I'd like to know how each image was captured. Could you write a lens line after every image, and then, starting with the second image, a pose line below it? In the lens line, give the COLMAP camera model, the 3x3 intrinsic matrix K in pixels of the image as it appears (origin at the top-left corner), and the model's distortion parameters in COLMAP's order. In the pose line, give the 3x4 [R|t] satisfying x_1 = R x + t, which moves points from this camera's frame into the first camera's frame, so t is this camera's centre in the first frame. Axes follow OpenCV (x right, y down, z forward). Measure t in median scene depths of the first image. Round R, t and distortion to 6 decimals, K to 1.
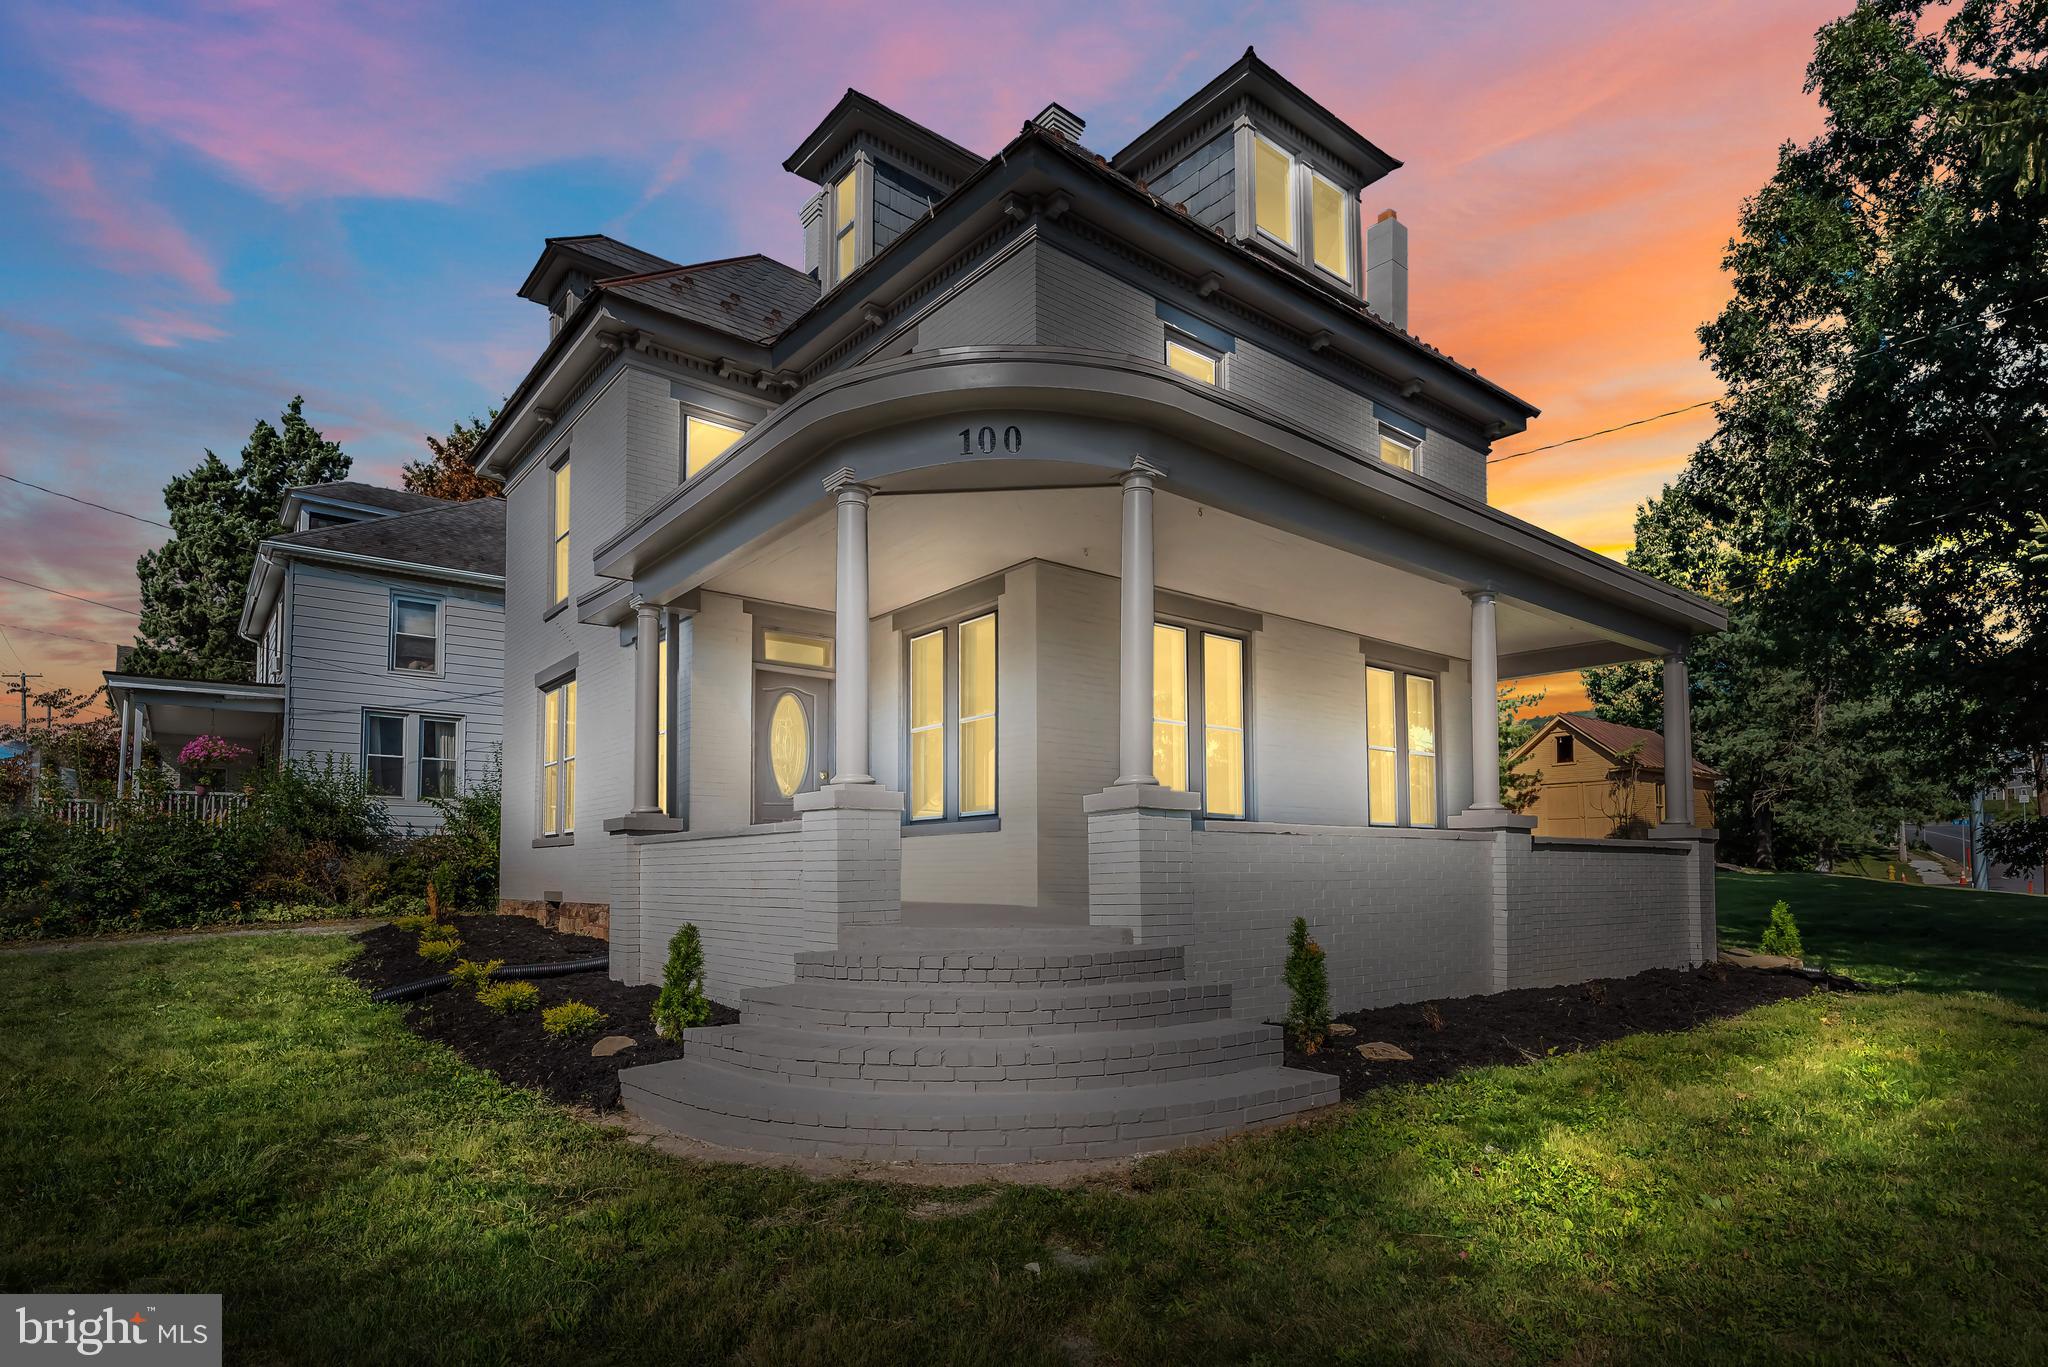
lens RADIAL K [[1054.7, 0, 1021.8], [0, 1054.7, 770.3], [0, 0, 1]] dist [-0.000213, -0.000104]
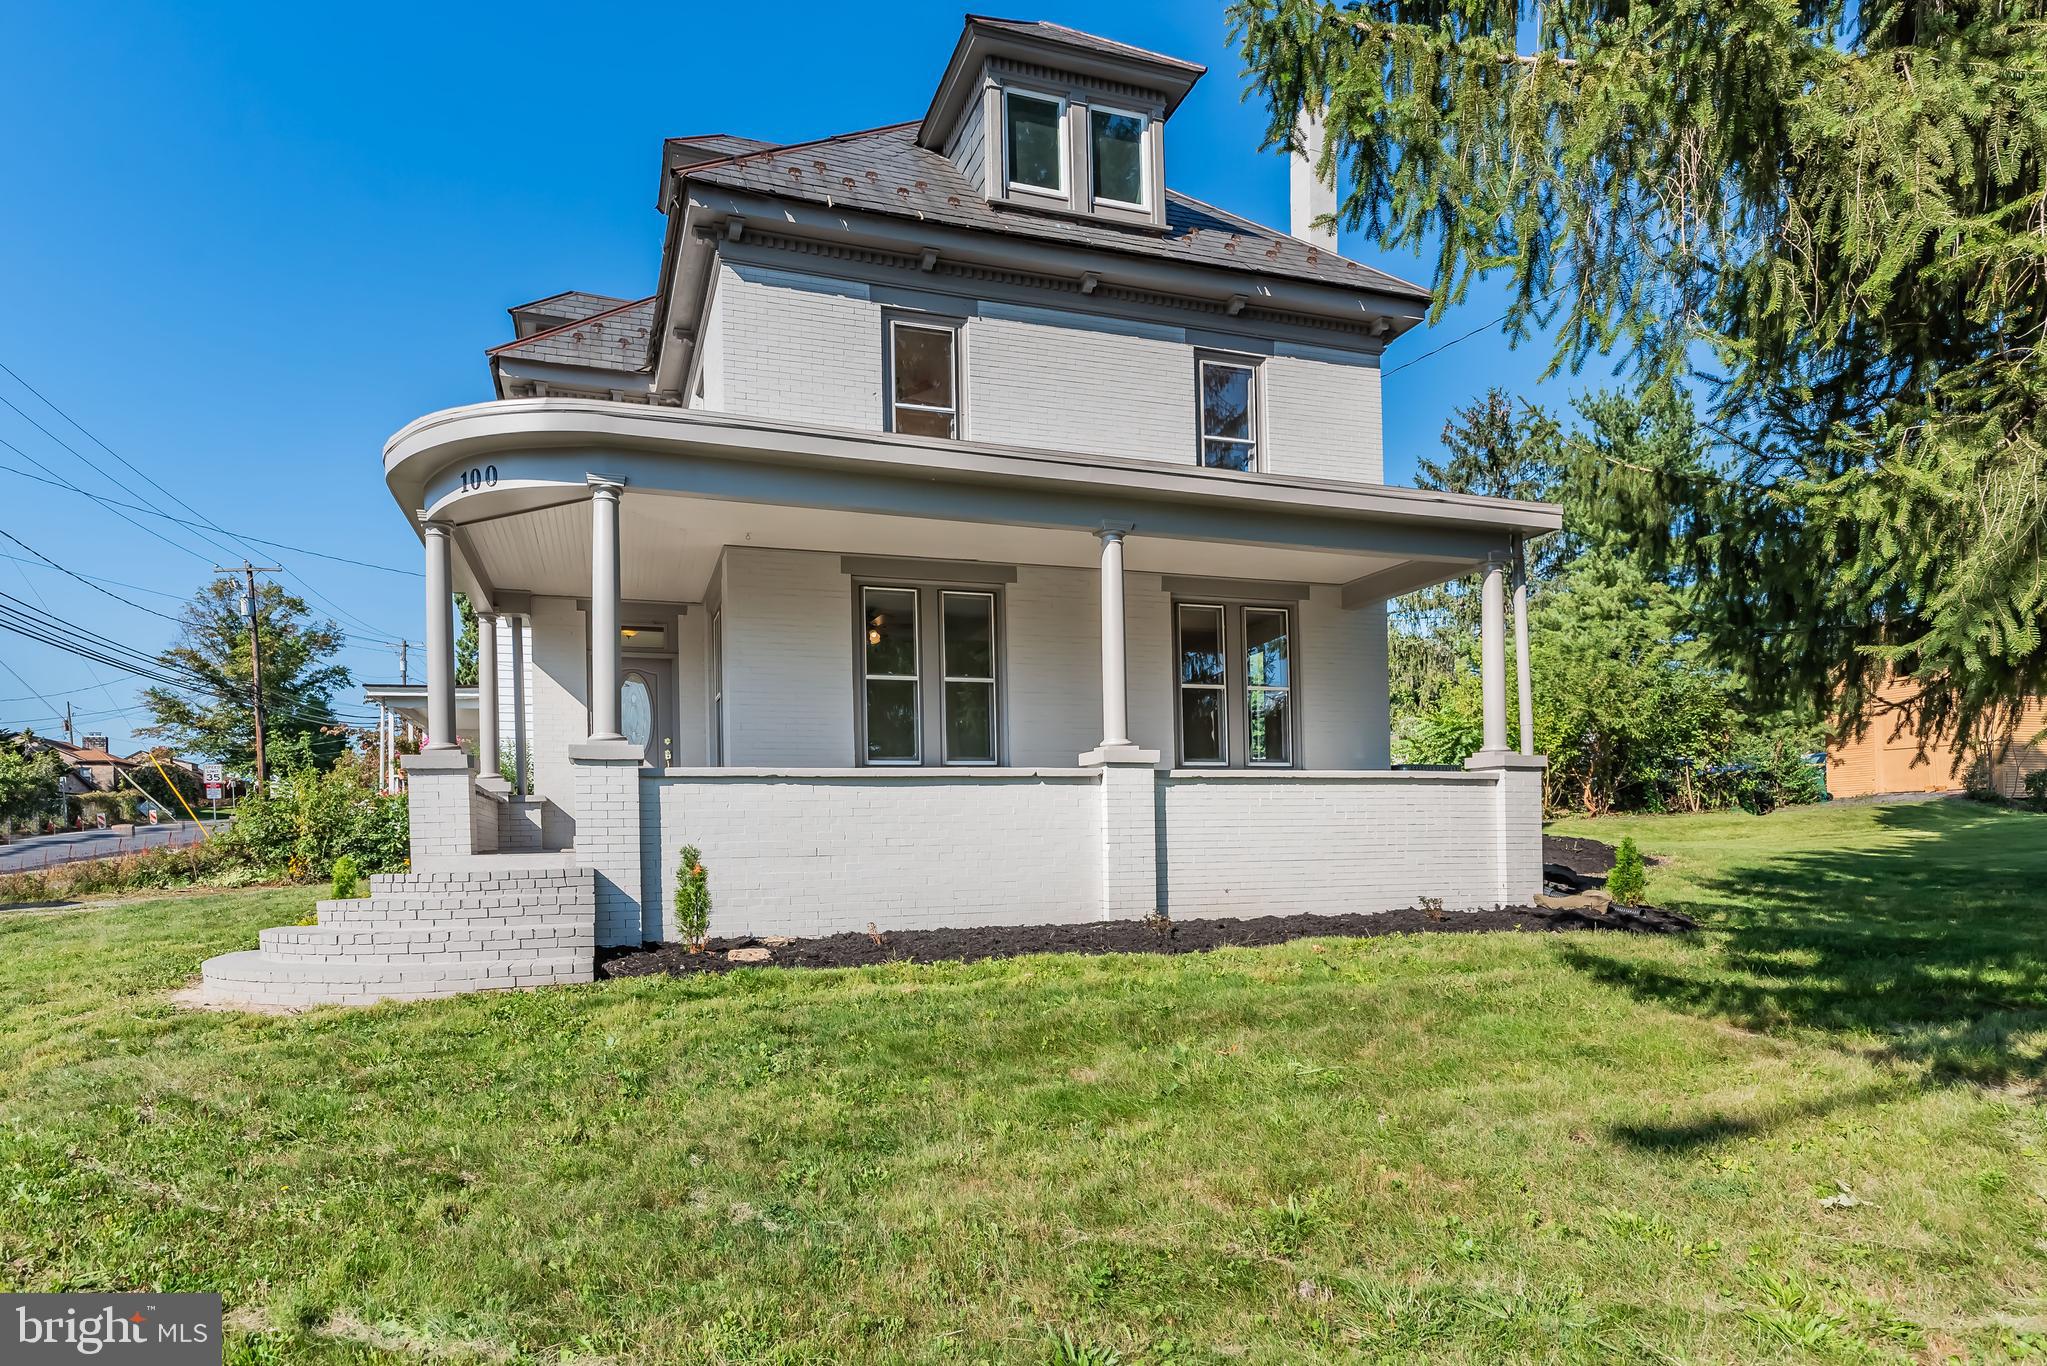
lens RADIAL K [[1119.4, 0, 1021.5], [0, 1119.4, 774.1], [0, 0, 1]] dist [-0.003419, -0.000526]
pose [[0.938801, -0.034523, -0.342727, 0.646438], [0.049140, 0.998211, 0.034055, 0.020422], [0.340938, -0.048812, 0.938818, -0.043817]]
